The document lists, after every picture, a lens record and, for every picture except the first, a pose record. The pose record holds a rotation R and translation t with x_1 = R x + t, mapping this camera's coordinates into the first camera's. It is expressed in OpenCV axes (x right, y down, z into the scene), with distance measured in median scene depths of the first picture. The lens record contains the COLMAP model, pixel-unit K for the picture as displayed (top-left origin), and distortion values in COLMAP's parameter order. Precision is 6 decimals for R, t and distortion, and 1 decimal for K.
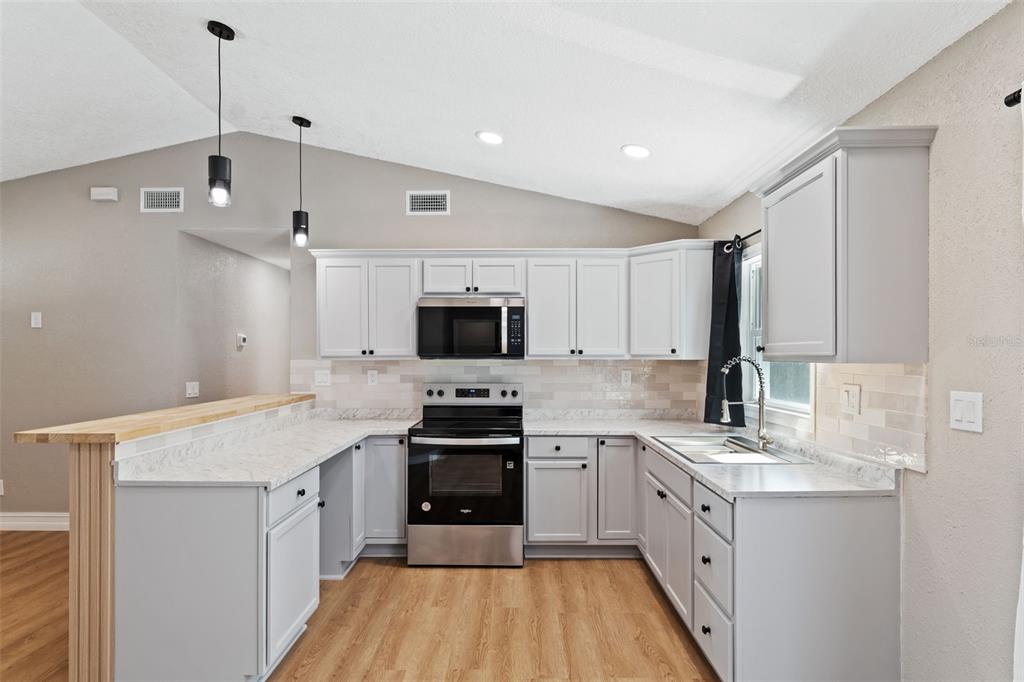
lens RADIAL K [[560.3, 0, 512.8], [0, 560.3, 351.1], [0, 0, 1]] dist [0.009186, 0.000636]
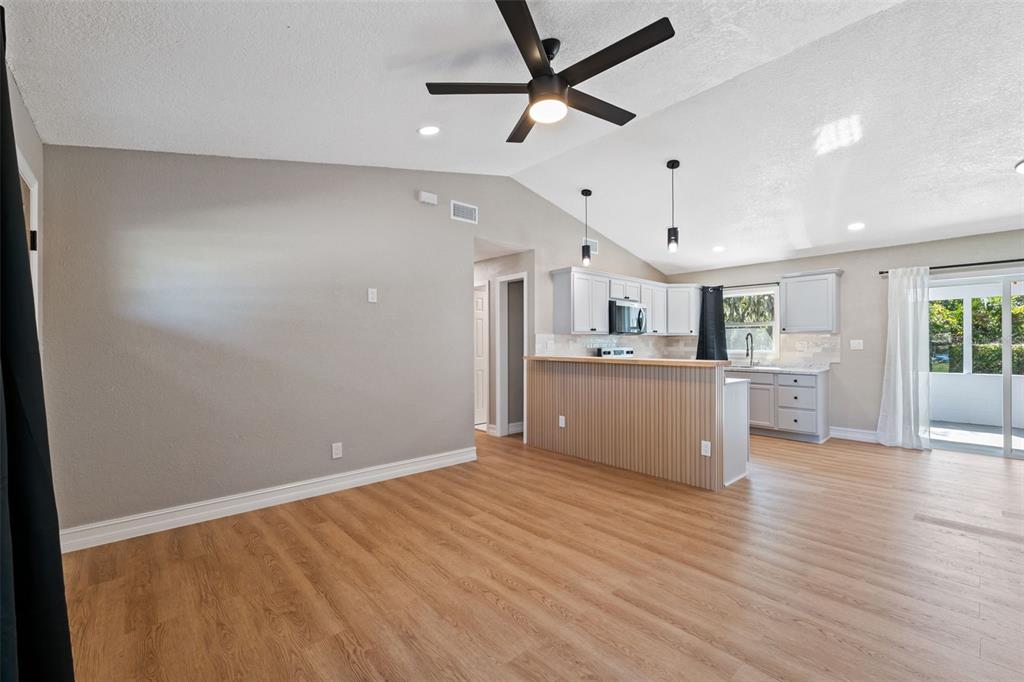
lens RADIAL K [[420.3, 0, 520.4], [0, 420.3, 347.9], [0, 0, 1]] dist [-0.001195, 0.001032]
pose [[0.729446, -0.009558, 0.683971, -1.407829], [-0.002651, 0.999855, 0.016799, 0.039780], [-0.684033, -0.014067, 0.729316, 0.214504]]
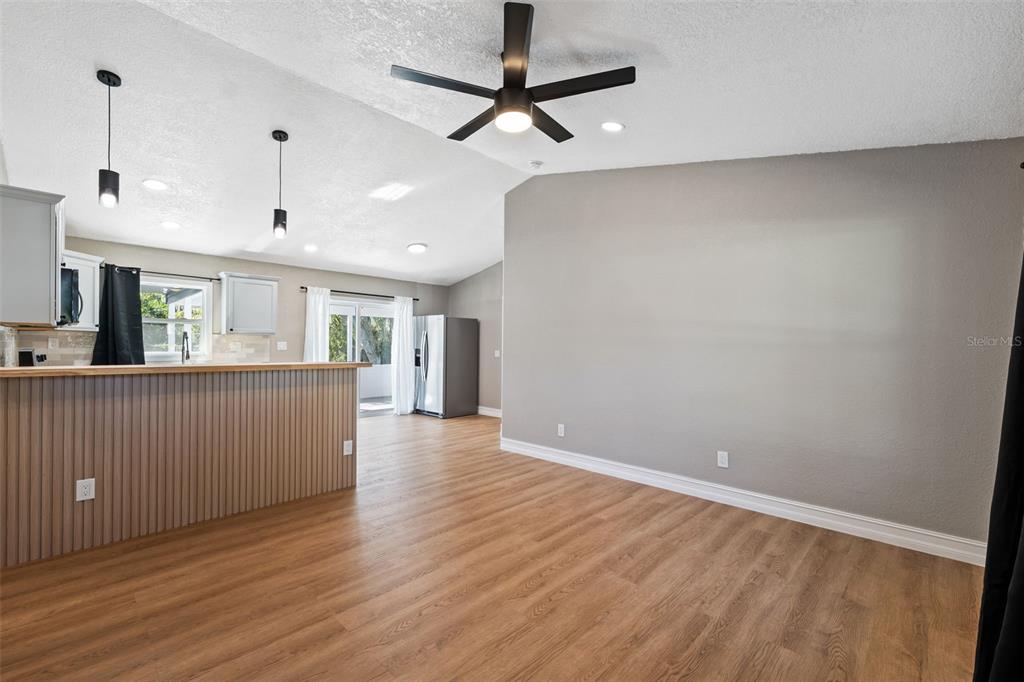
lens RADIAL K [[420.3, 0, 513.0], [0, 420.3, 356.1], [0, 0, 1]] dist [-0.001195, 0.001032]
pose [[-0.710973, -0.024903, 0.702778, -1.407106], [-0.016303, 0.999688, 0.018932, 0.044146], [-0.703030, 0.002003, -0.711157, 1.021329]]
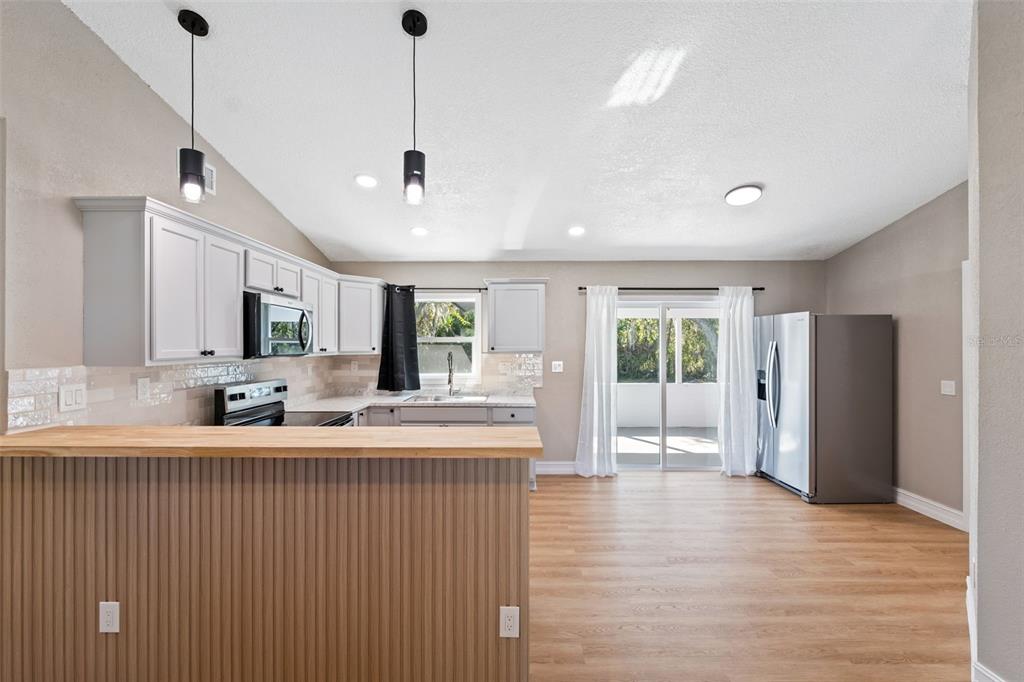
lens RADIAL K [[446.4, 0, 511.8], [0, 446.4, 344.6], [0, 0, 1]] dist [0.002003, -0.001909]
pose [[0.011042, 0.004254, 0.999930, -0.942603], [-0.007038, 0.999967, -0.004177, -0.010260], [-0.999914, -0.006991, 0.011072, 0.601763]]
